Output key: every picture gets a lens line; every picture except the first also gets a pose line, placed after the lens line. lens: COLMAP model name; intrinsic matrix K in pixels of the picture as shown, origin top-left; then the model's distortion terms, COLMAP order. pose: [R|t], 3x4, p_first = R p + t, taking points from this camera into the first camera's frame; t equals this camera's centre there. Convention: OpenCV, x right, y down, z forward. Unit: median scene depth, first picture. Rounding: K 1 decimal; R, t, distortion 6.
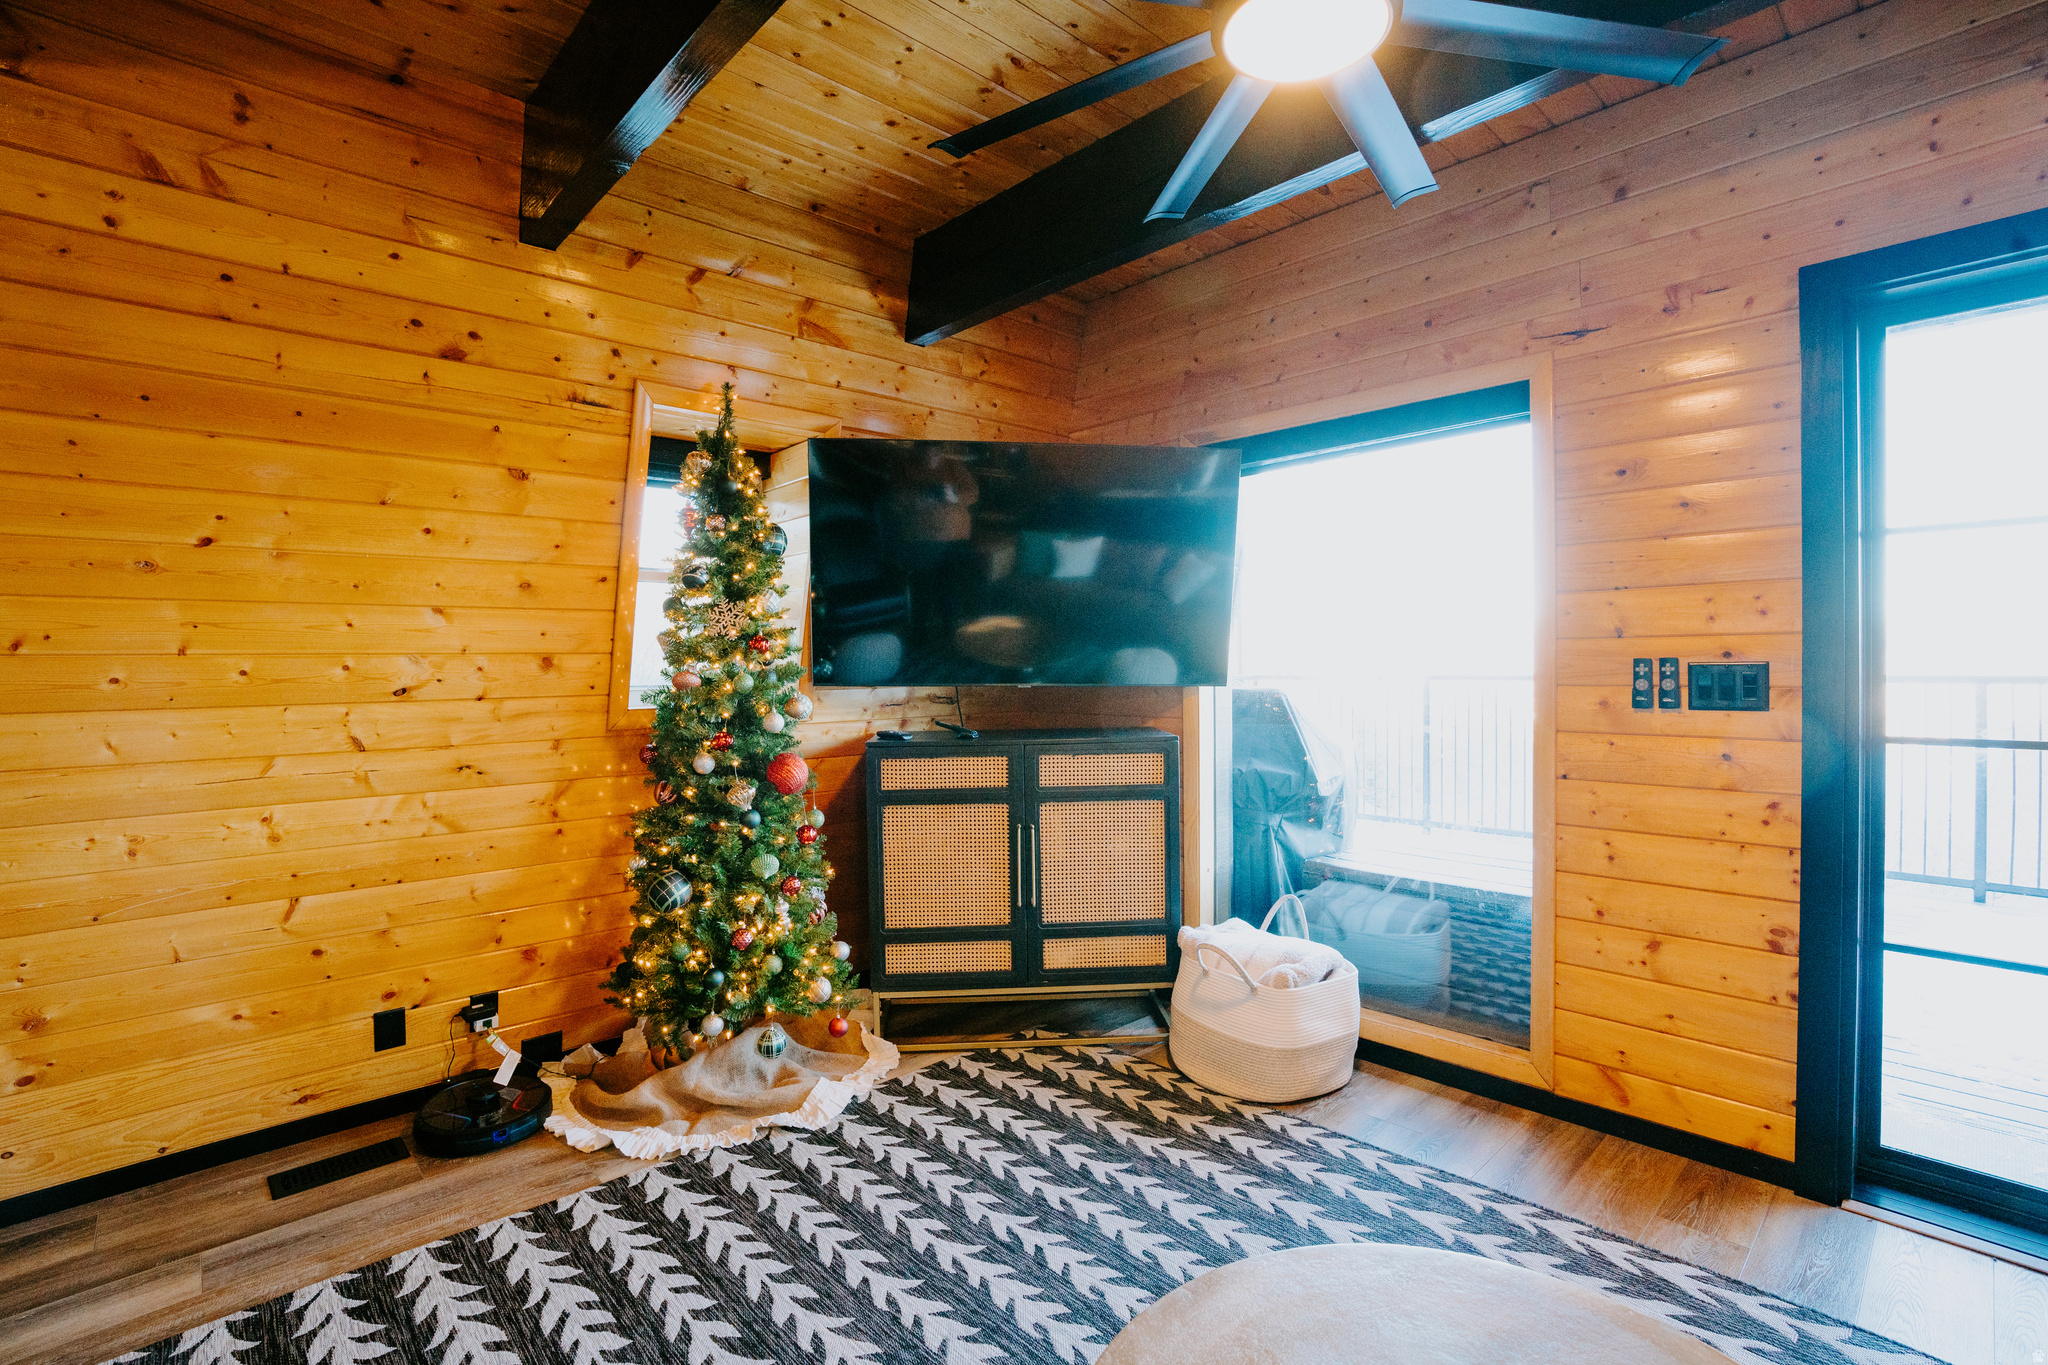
lens RADIAL K [[944.3, 0, 1032.9], [0, 944.3, 694.4], [0, 0, 1]] dist [-0.055642, 0.026399]
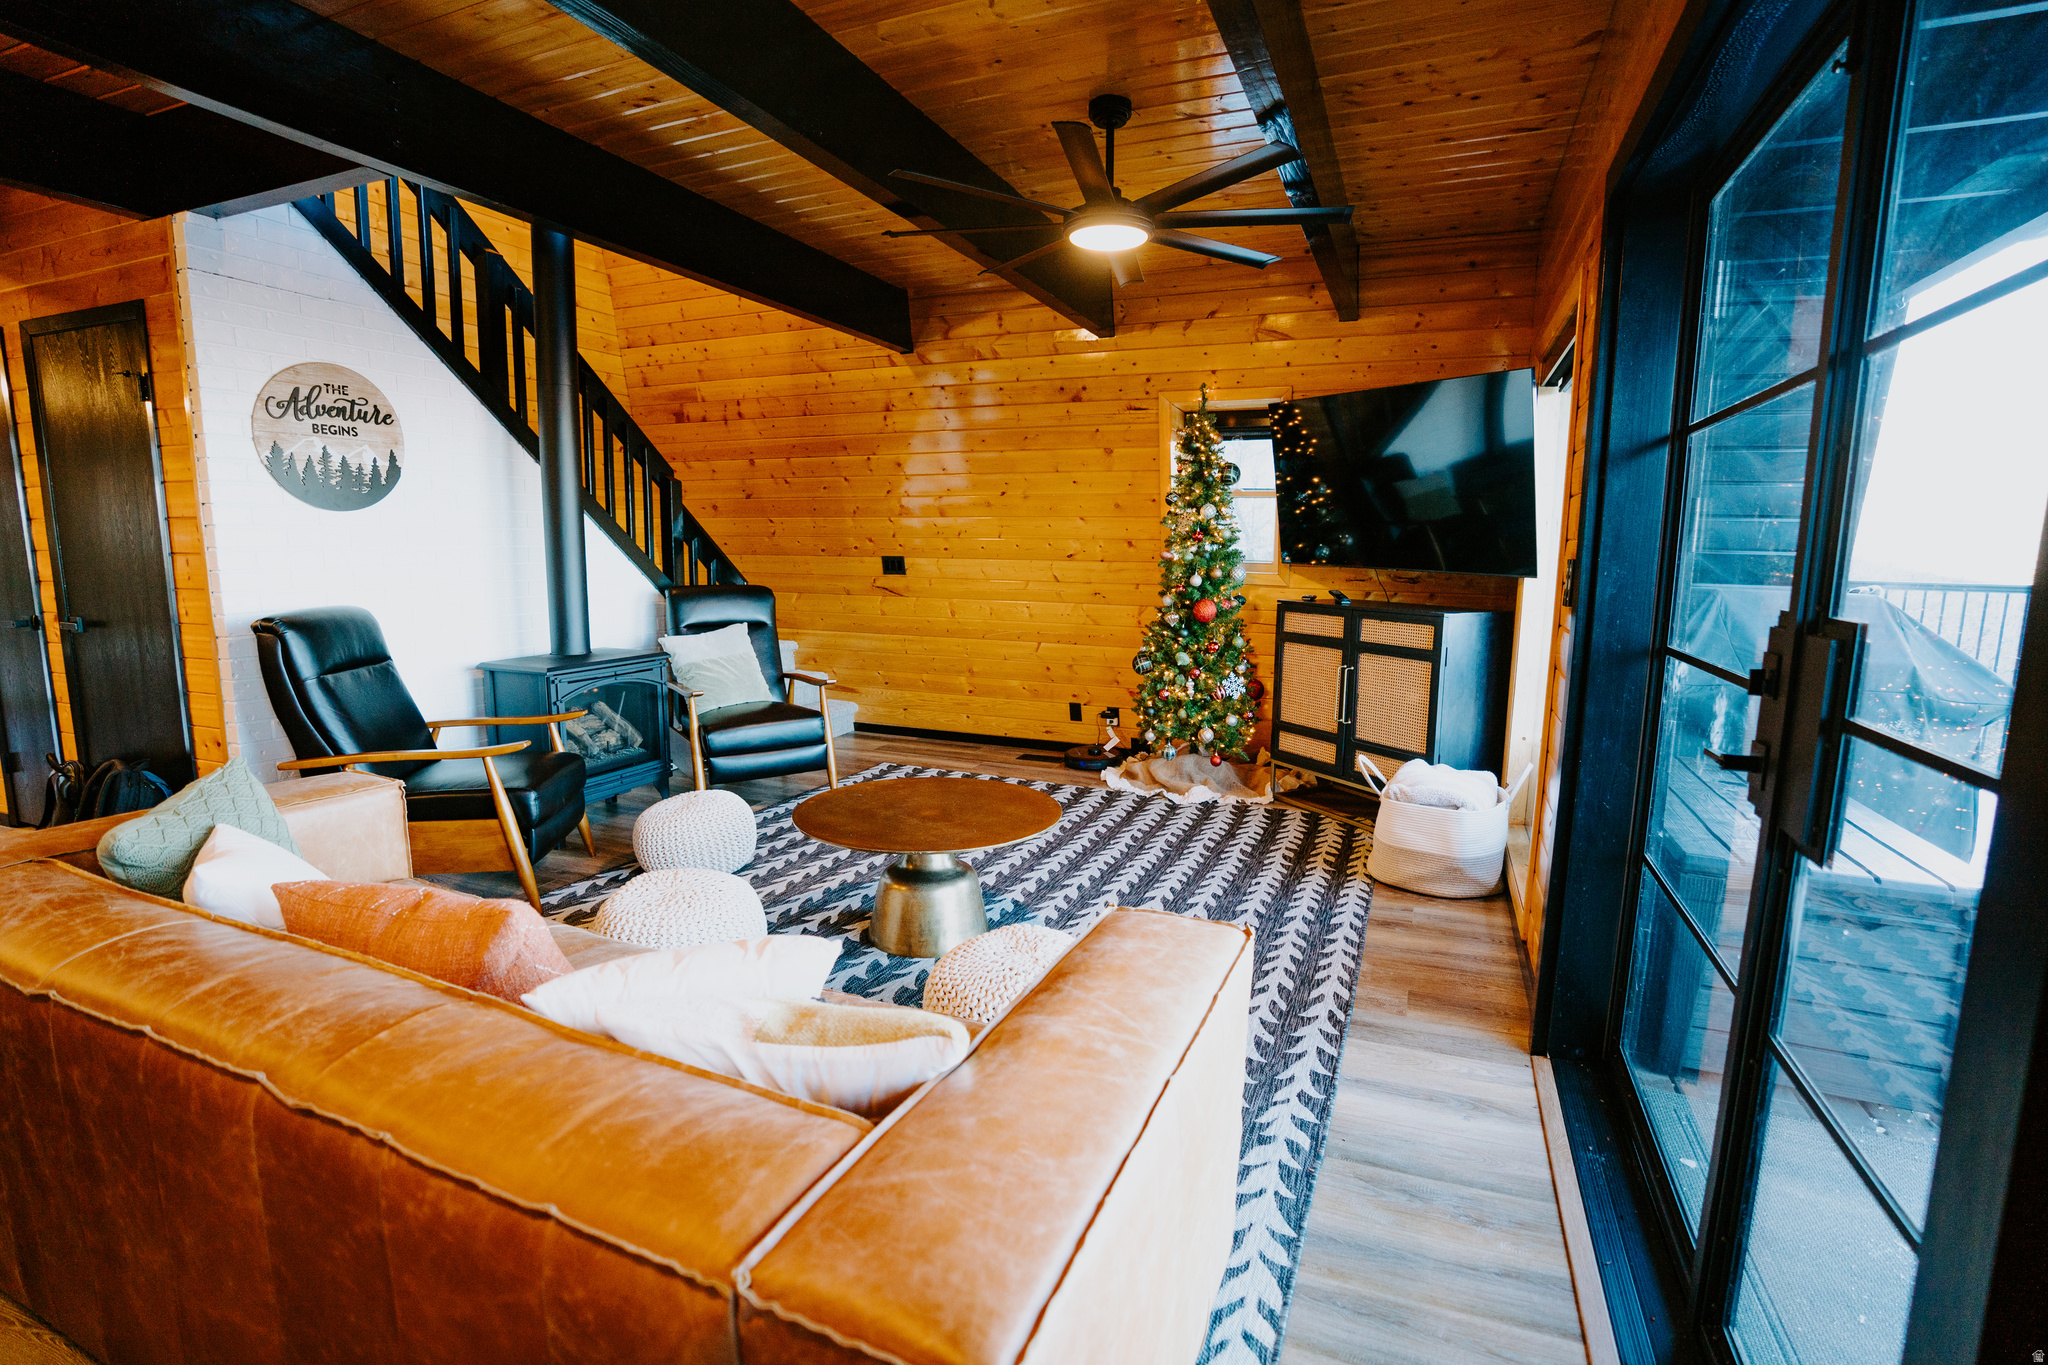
lens RADIAL K [[944.3, 0, 1032.9], [0, 944.3, 694.4], [0, 0, 1]] dist [-0.055642, 0.026399]
pose [[0.416844, 0.161008, -0.894605, 1.243903], [-0.044034, 0.986609, 0.157049, -0.024333], [0.907911, -0.026072, 0.418352, -0.029215]]
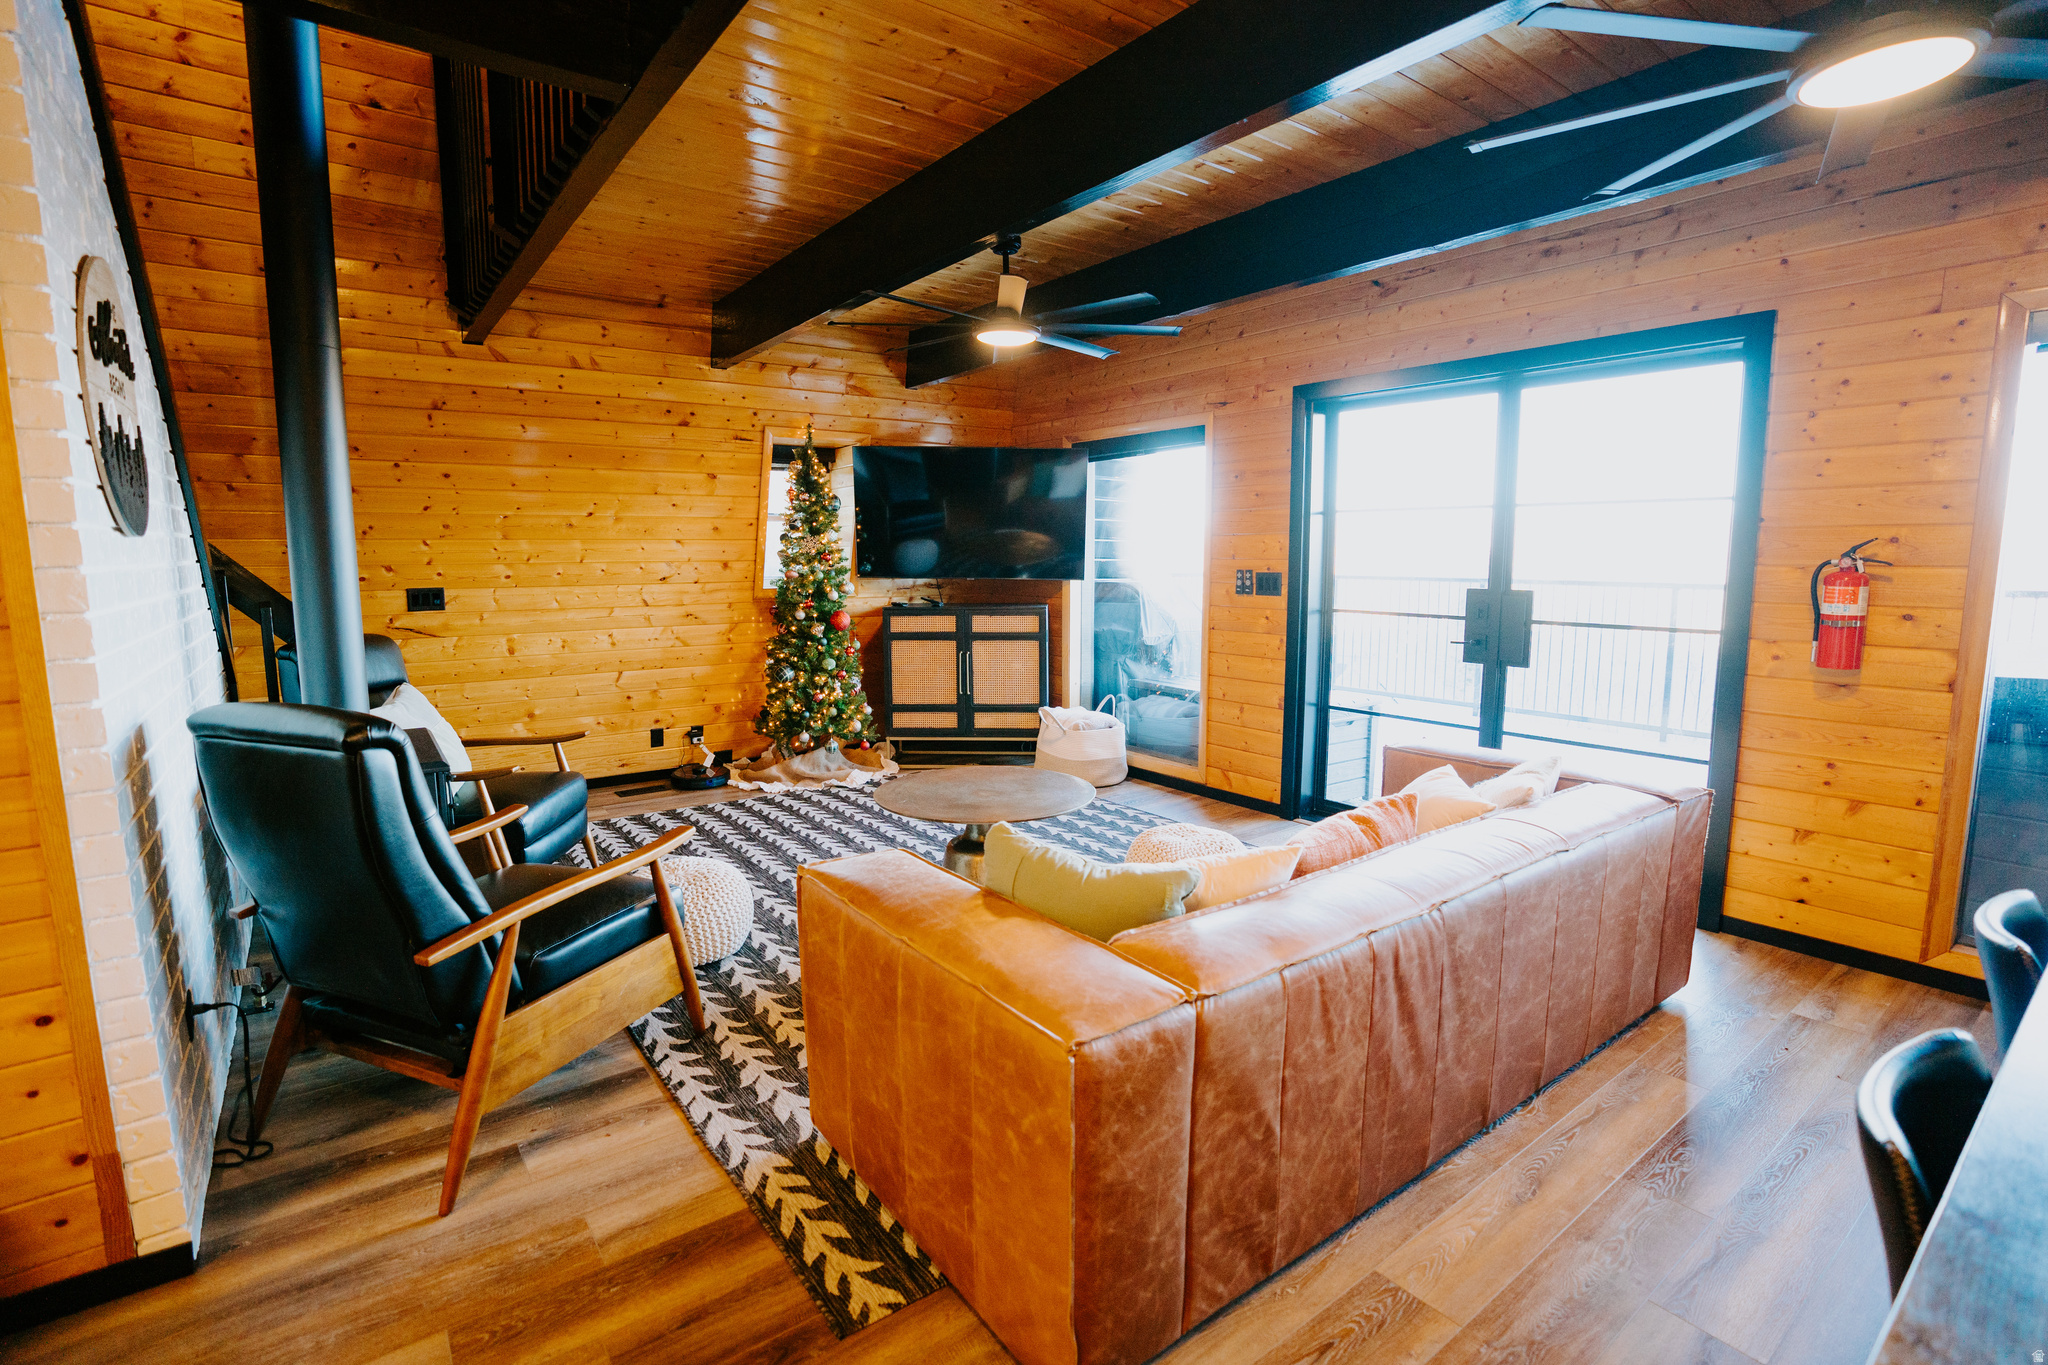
lens RADIAL K [[930.0, 0, 1025.8], [0, 930.0, 677.7], [0, 0, 1]] dist [-0.012458, 0.003919]
pose [[0.993553, 0.024061, -0.110783, 0.381658], [-0.012541, 0.994547, 0.103531, -0.007897], [0.112670, -0.101474, 0.988437, -1.003931]]
